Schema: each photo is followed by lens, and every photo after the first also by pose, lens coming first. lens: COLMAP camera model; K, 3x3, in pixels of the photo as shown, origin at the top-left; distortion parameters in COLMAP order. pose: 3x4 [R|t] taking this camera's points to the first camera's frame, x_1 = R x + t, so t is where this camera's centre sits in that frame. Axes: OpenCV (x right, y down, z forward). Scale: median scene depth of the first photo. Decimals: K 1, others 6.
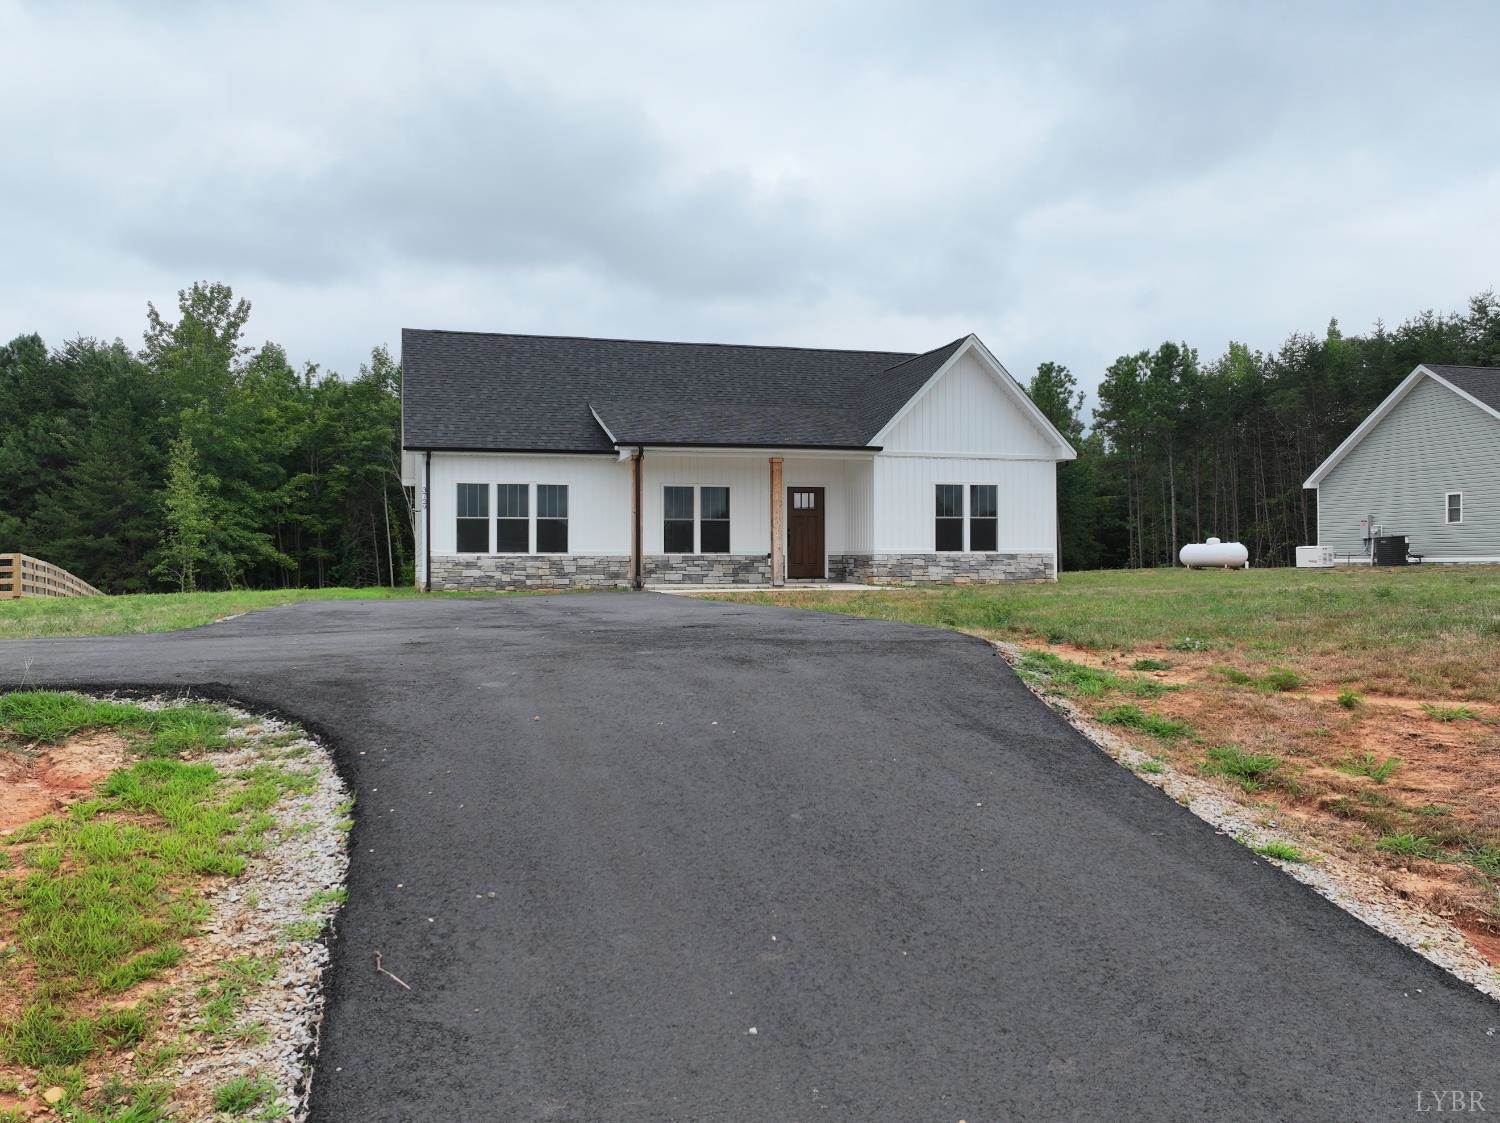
lens RADIAL K [[1221.8, 0, 750.0], [0, 1221.8, 561.5], [0, 0, 1]] dist [0.006273, -0.003461]
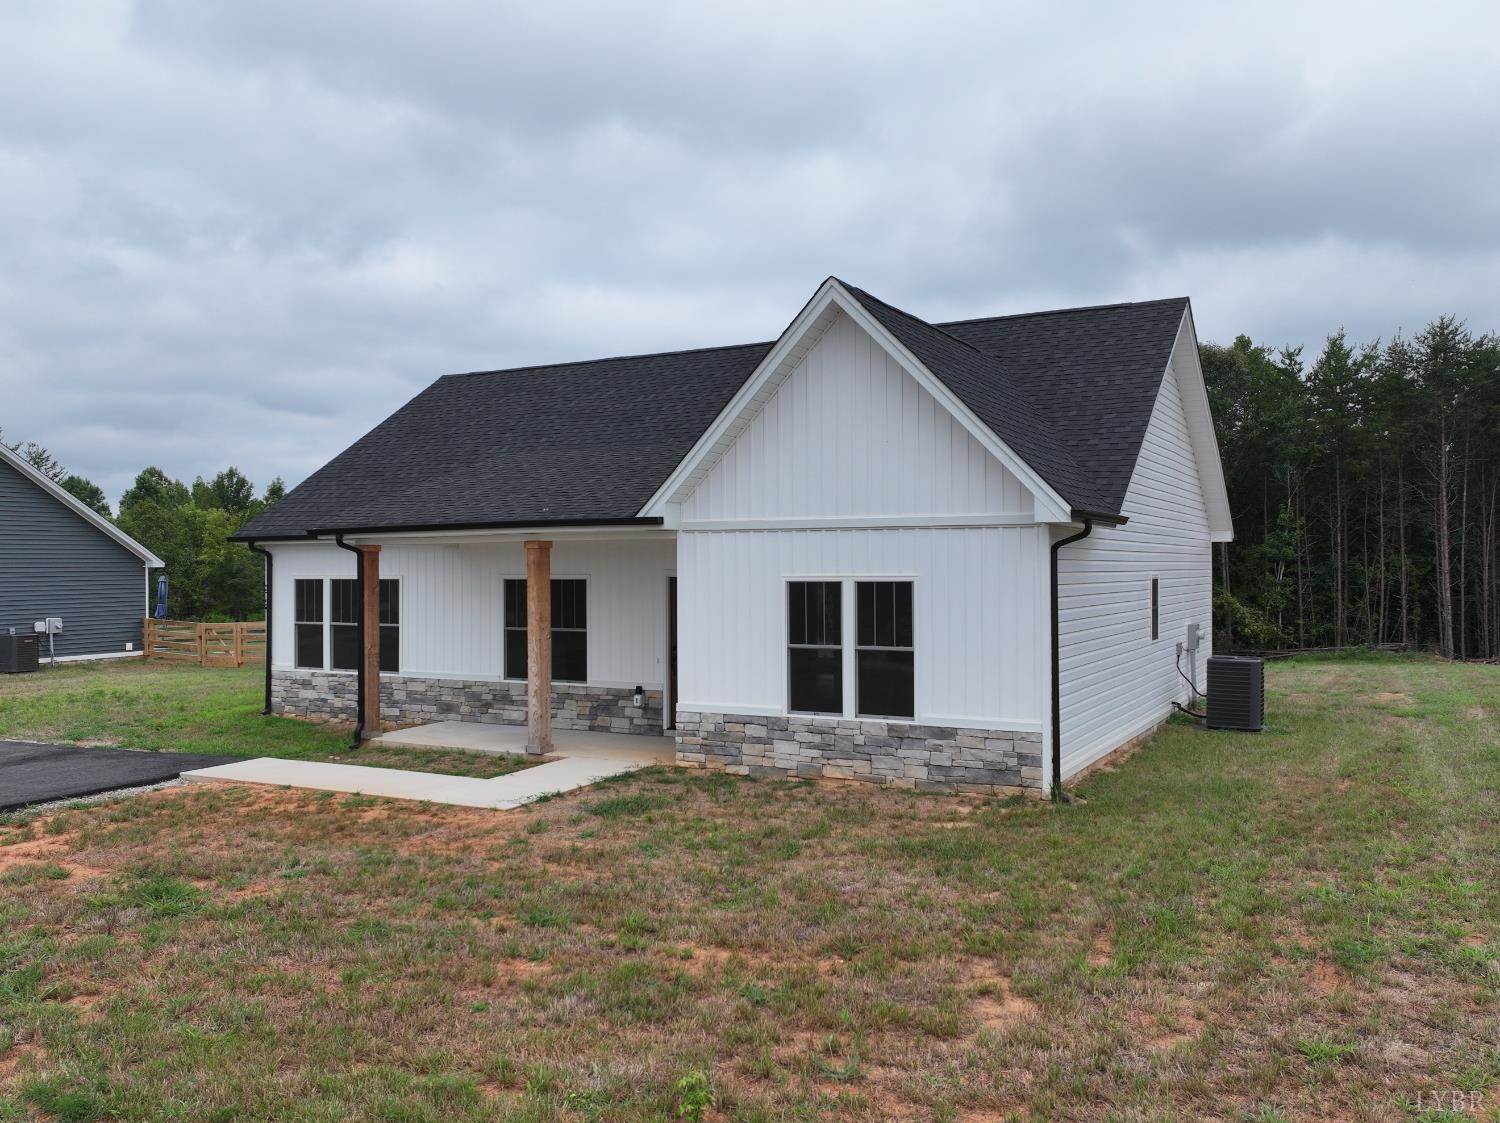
lens RADIAL K [[1221.8, 0, 750.0], [0, 1221.8, 561.5], [0, 0, 1]] dist [0.006273, -0.003461]
pose [[0.703858, -0.001381, -0.710339, 0.504453], [0.005323, 0.999980, 0.003331, -0.073092], [0.710321, -0.006126, 0.703851, 0.624702]]
